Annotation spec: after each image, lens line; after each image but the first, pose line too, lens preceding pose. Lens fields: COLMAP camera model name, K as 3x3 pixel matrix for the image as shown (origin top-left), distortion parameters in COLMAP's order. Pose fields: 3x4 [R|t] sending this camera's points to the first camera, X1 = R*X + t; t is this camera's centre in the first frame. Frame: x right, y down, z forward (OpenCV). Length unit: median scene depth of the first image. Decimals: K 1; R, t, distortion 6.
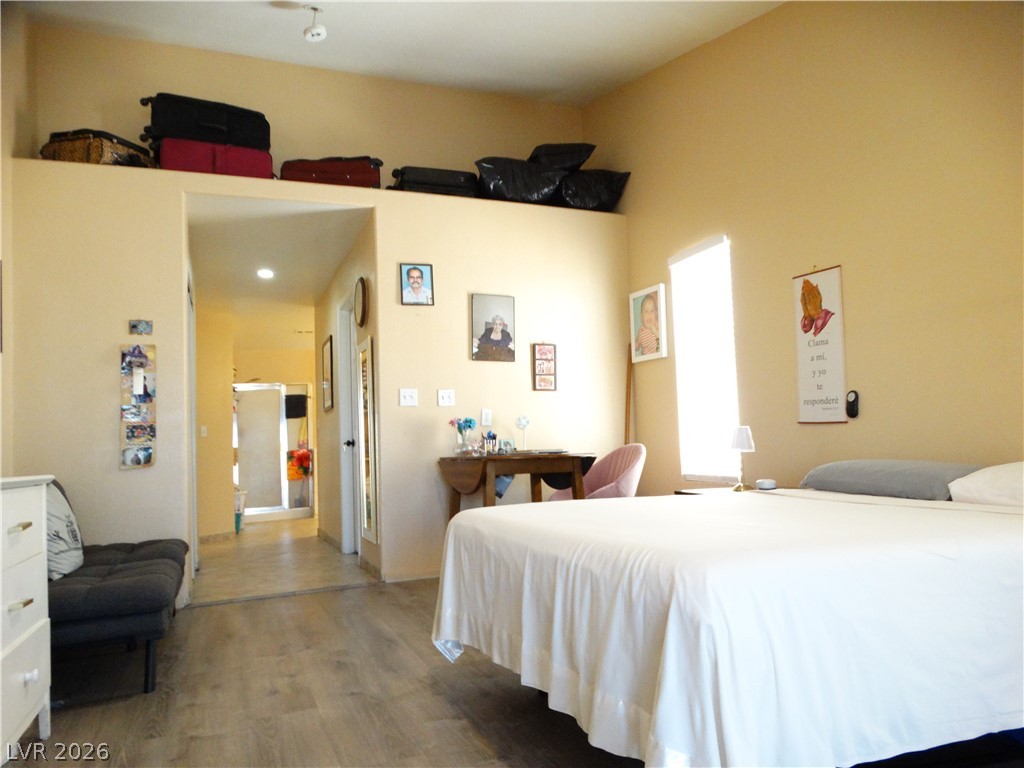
lens RADIAL K [[718.9, 0, 512.0], [0, 718.9, 384.0], [0, 0, 1]] dist [-0.005486, -0.011265]
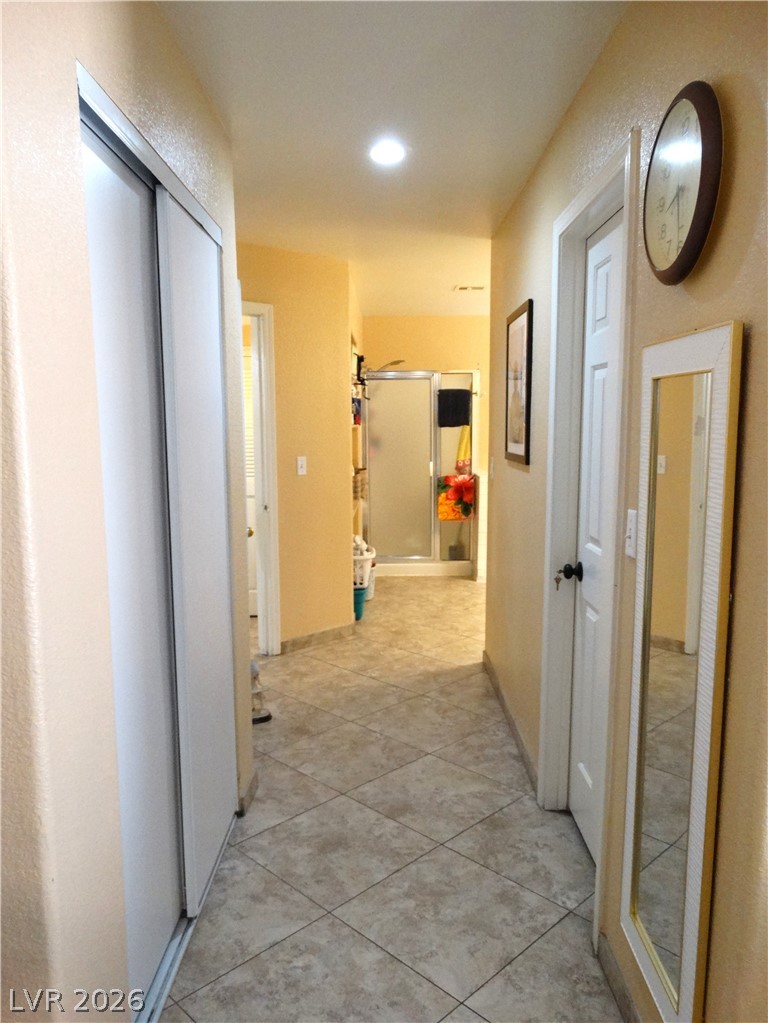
lens RADIAL K [[778.9, 0, 384.0], [0, 778.9, 511.5], [0, 0, 1]] dist [-0.000595, 0.000274]
pose [[0.926128, 0.086926, -0.367057, -0.104692], [-0.006705, 0.976725, 0.214391, -0.029716], [0.377149, -0.196092, 0.905155, 0.359289]]
